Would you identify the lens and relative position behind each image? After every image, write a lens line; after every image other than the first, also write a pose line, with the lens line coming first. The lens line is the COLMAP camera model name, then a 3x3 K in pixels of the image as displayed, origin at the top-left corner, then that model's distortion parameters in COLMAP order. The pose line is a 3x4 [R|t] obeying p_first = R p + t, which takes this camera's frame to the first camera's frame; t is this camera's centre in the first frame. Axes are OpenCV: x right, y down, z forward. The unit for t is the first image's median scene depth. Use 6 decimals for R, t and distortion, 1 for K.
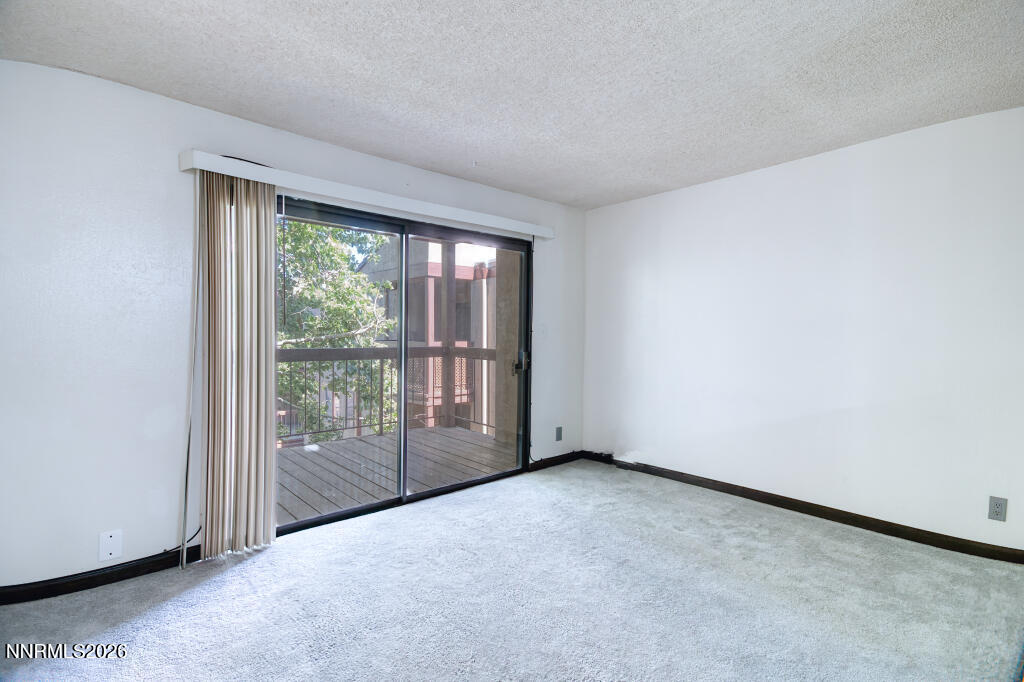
lens RADIAL K [[492.2, 0, 516.3], [0, 492.2, 337.6], [0, 0, 1]] dist [0.051195, 0.000262]
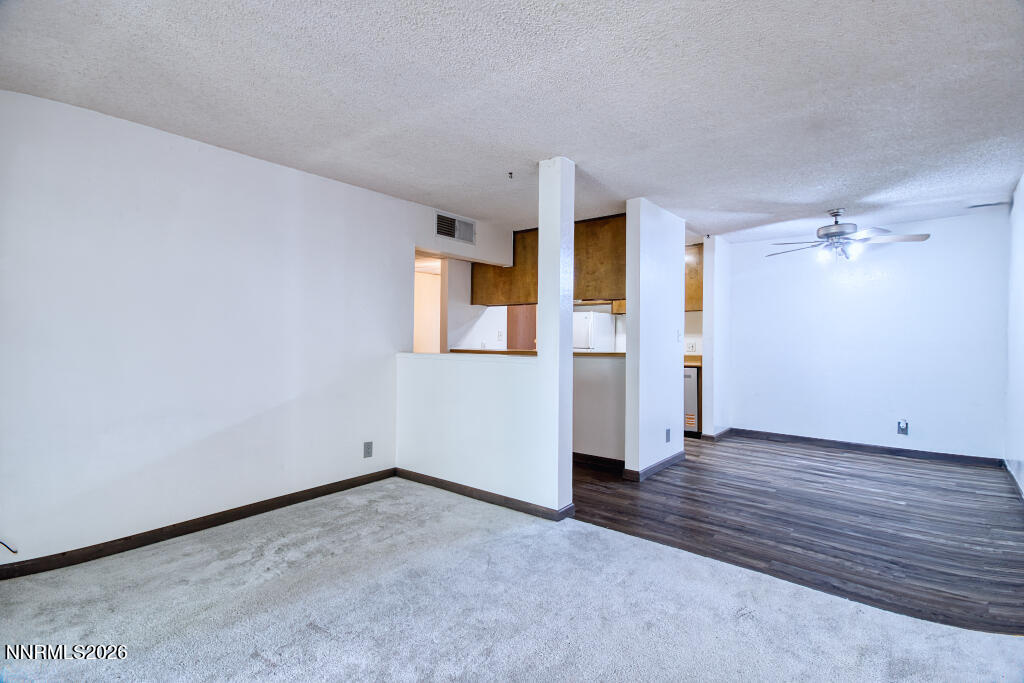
lens RADIAL K [[492.2, 0, 516.3], [0, 492.2, 338.1], [0, 0, 1]] dist [0.051195, 0.000262]
pose [[-0.165743, -0.002161, 0.986167, -0.544274], [0.002924, 0.999992, 0.002682, -0.002351], [-0.986165, 0.003328, -0.165735, 0.728813]]
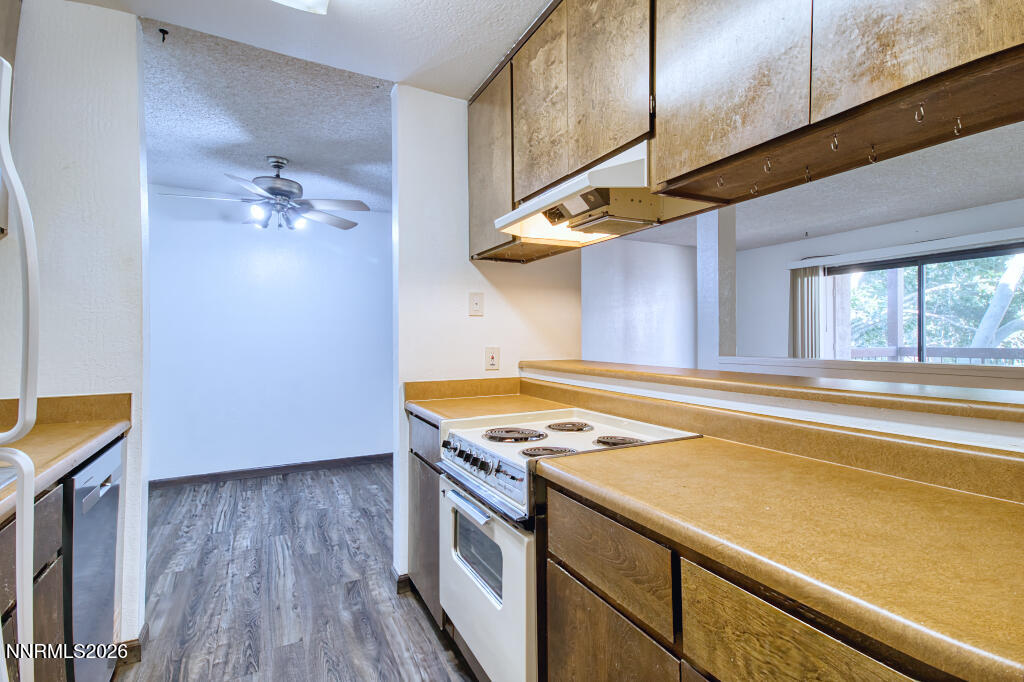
lens RADIAL K [[509.3, 0, 516.3], [0, 509.3, 340.0], [0, 0, 1]] dist [-0.000810, 0.138452]
pose [[-0.260733, 0.000747, -0.965411, 1.672270], [-0.007603, 0.999967, 0.002827, 0.005299], [0.965381, 0.008077, -0.260719, 0.335442]]
